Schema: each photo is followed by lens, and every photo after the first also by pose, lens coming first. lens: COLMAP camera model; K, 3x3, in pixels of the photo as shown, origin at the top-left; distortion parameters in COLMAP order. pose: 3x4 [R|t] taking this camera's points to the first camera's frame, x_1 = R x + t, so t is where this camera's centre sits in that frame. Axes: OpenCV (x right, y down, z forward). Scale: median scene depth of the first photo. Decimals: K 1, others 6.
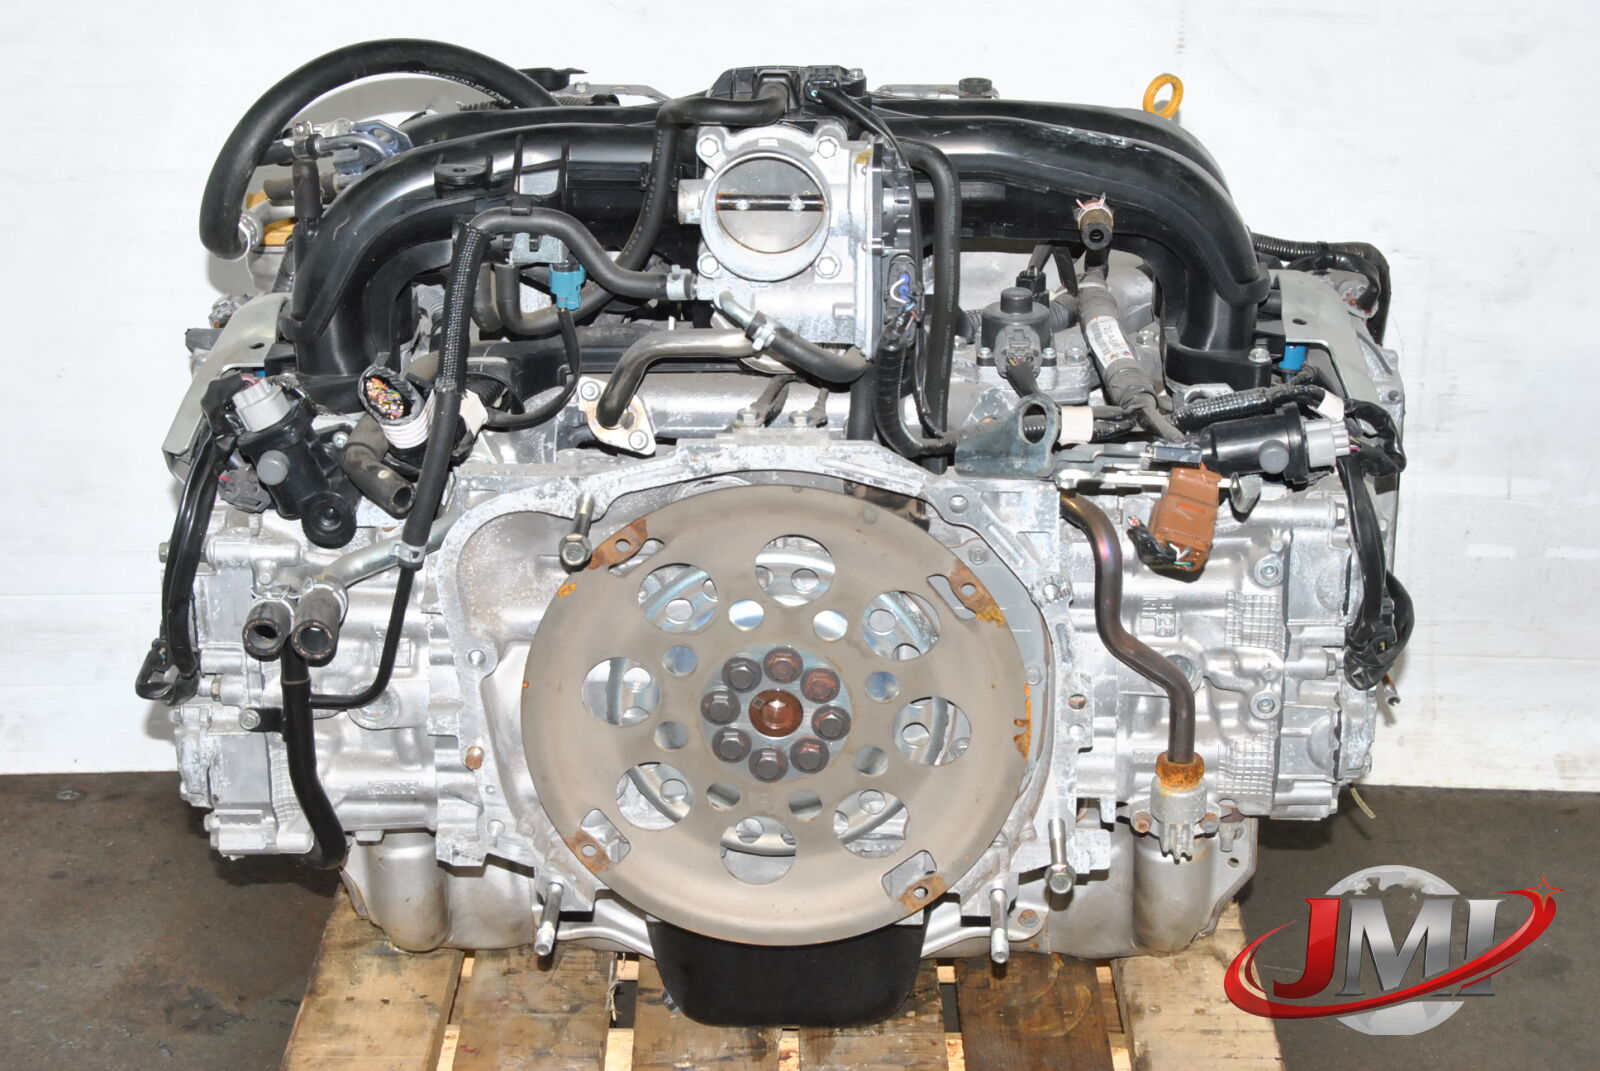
lens RADIAL K [[3322.1, 0, 800.0], [0, 3322.1, 535.5], [0, 0, 1]] dist [-0.050929, 0.076494]
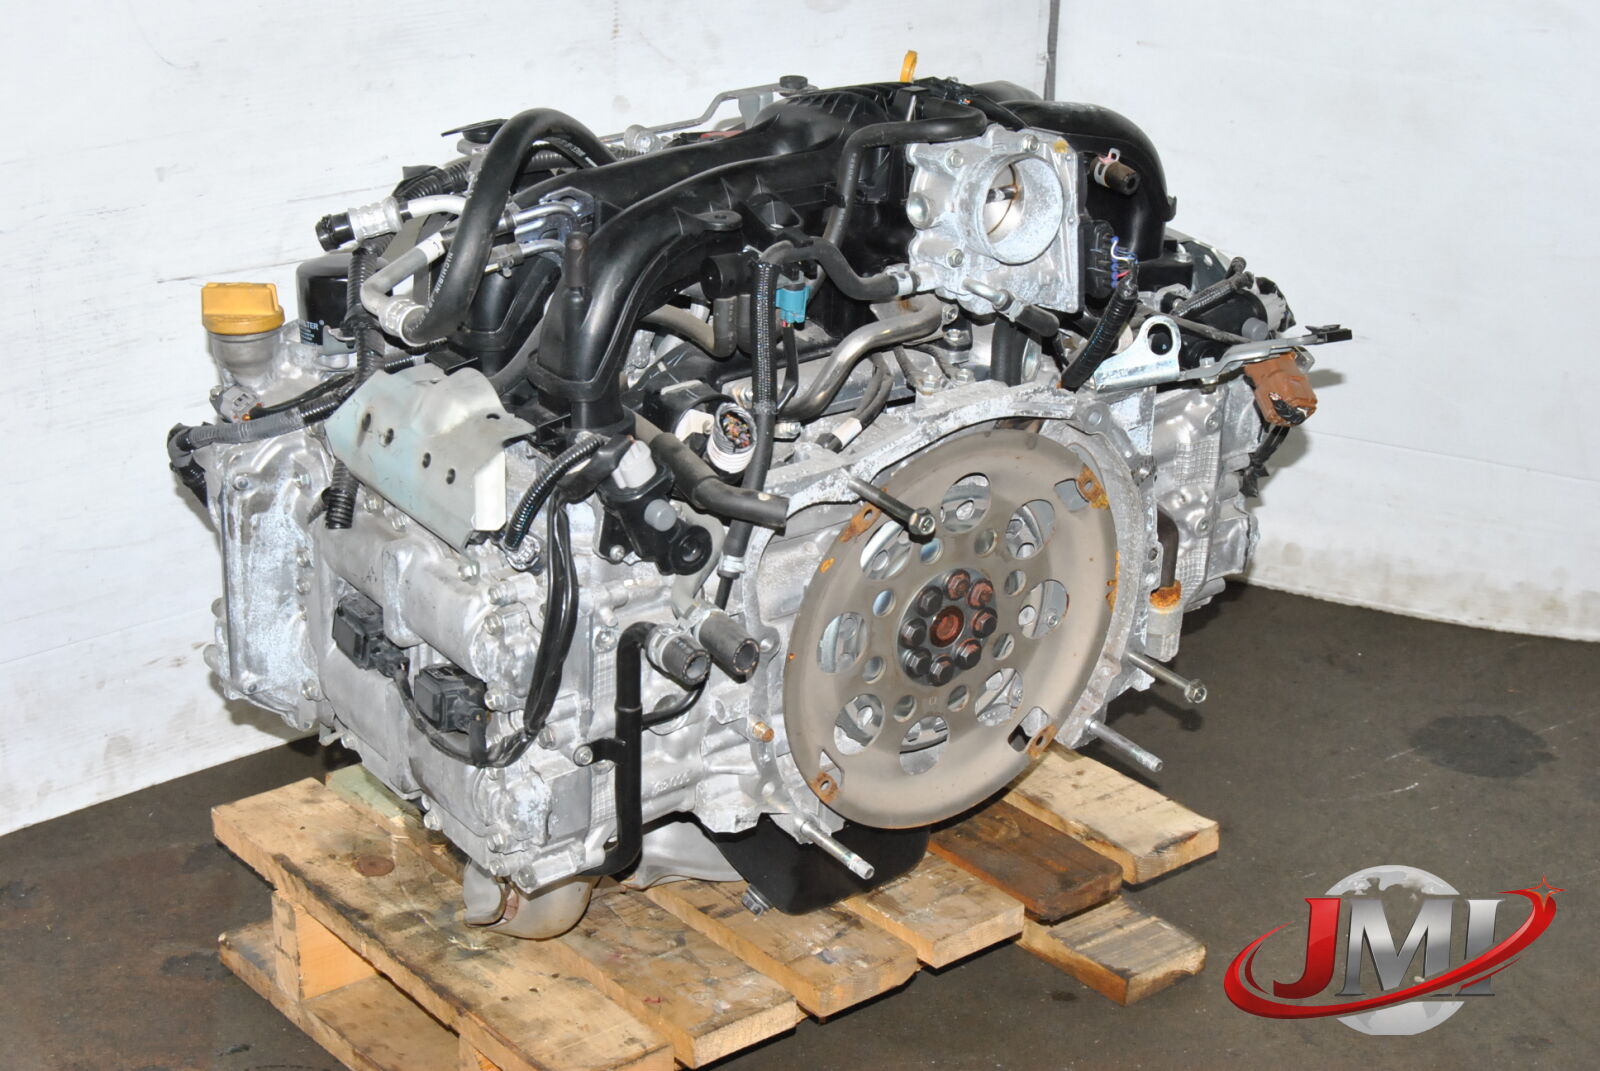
lens RADIAL K [[2887.1, 0, 800.0], [0, 2887.1, 535.5], [0, 0, 1]] dist [-0.158450, 0.845594]
pose [[0.778899, -0.231903, 0.582698, -0.586838], [0.202806, 0.972338, 0.115880, -0.099091], [-0.593452, 0.027916, 0.804385, 0.189071]]
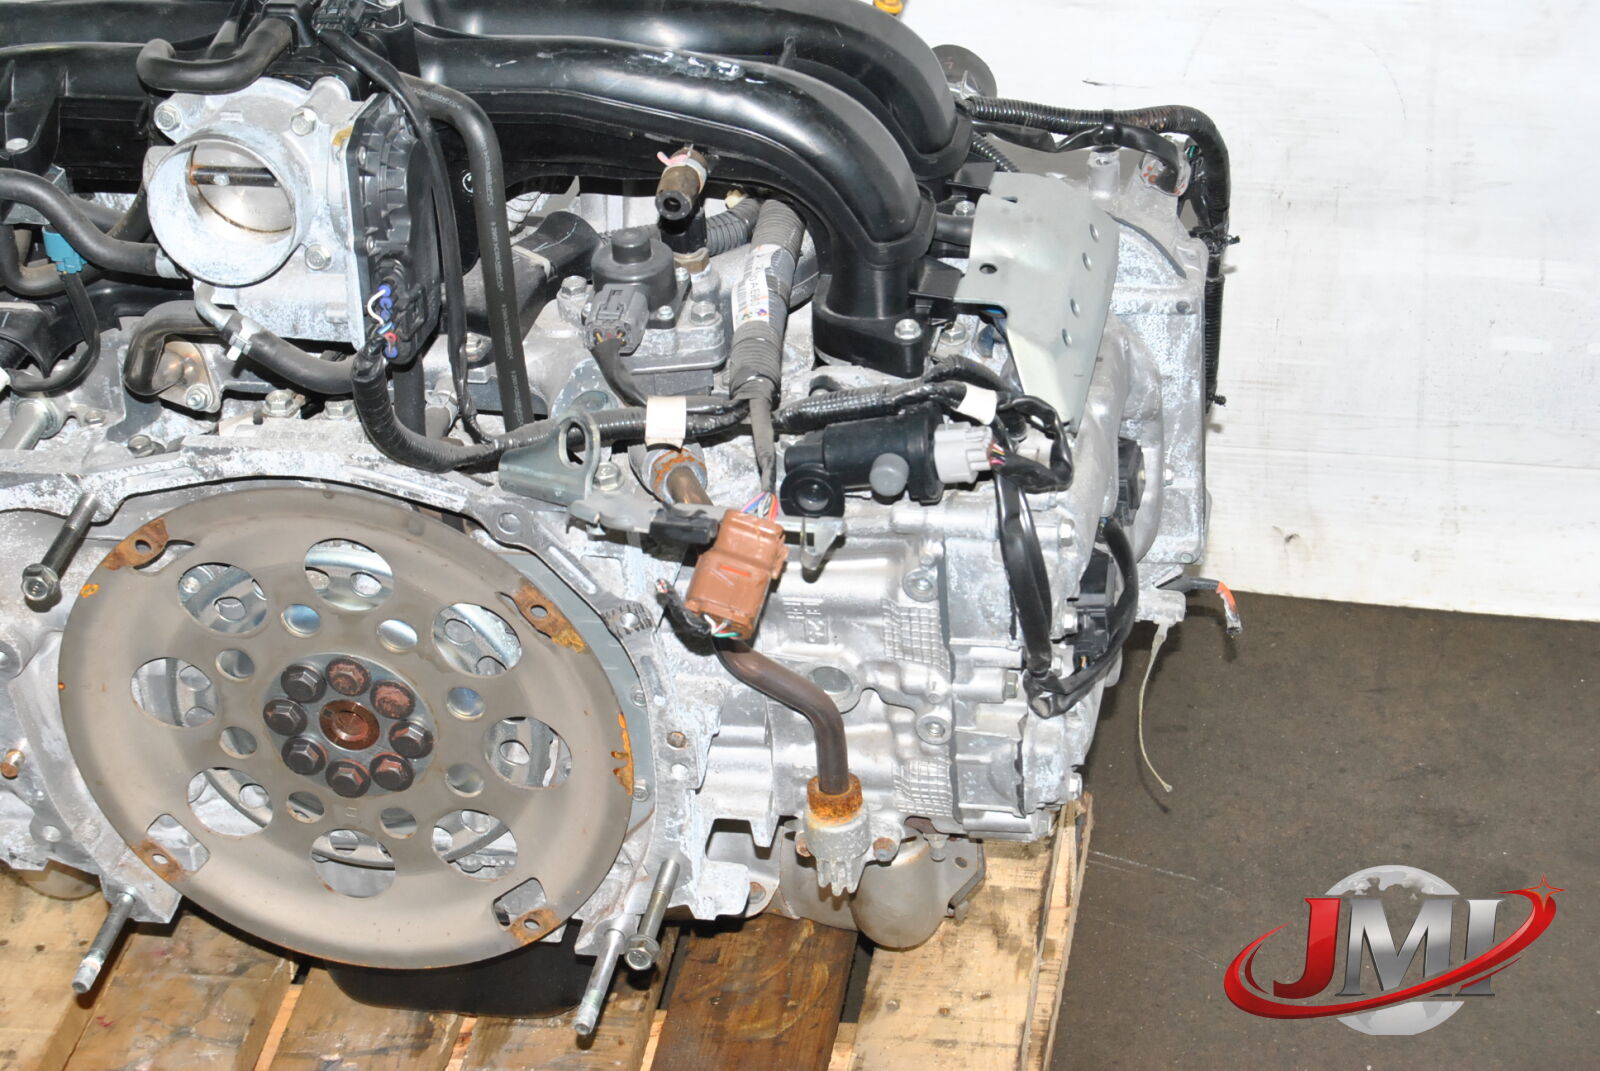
lens RADIAL K [[3640.8, 0, 800.0], [0, 3640.8, 535.5], [0, 0, 1]] dist [-0.017845, -0.222175]
pose [[0.986334, 0.035379, -0.160914, 0.236447], [-0.004008, 0.981537, 0.191232, -0.160703], [0.164709, -0.187974, 0.968265, 0.109051]]
